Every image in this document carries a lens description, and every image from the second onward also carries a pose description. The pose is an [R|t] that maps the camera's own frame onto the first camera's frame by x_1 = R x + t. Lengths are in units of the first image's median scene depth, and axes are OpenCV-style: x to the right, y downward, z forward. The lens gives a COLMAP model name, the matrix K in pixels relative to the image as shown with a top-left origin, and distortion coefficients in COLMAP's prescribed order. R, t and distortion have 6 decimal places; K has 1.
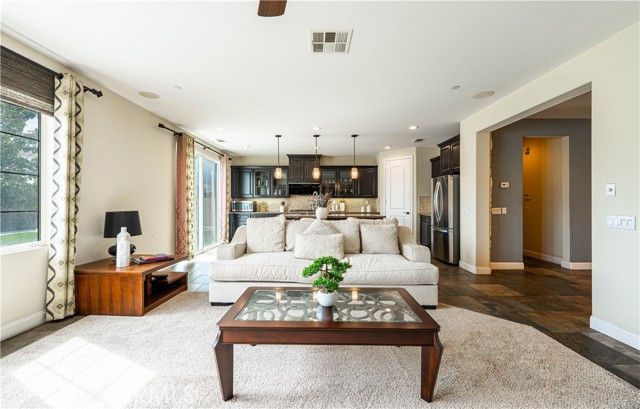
lens RADIAL K [[279.8, 0, 320.4], [0, 279.8, 201.1], [0, 0, 1]] dist [-0.001409, -0.000124]
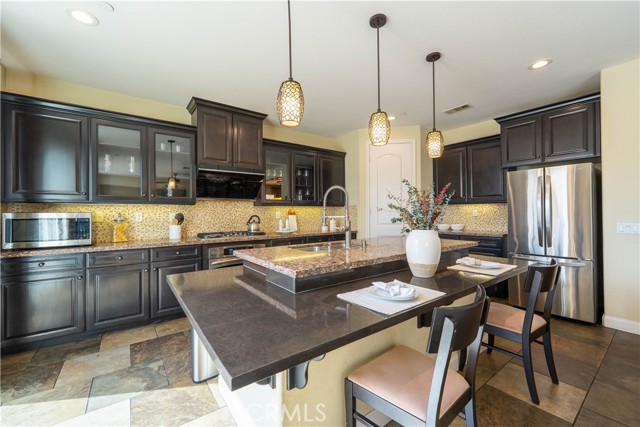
lens RADIAL K [[270.6, 0, 320.0], [0, 270.6, 213.5], [0, 0, 1]] dist [-0.000852, -0.000095]
pose [[0.828397, -0.006404, 0.560105, -0.183725], [0.008338, 0.999965, -0.000899, 0.003082], [-0.560079, 0.005414, 0.828421, 0.565726]]
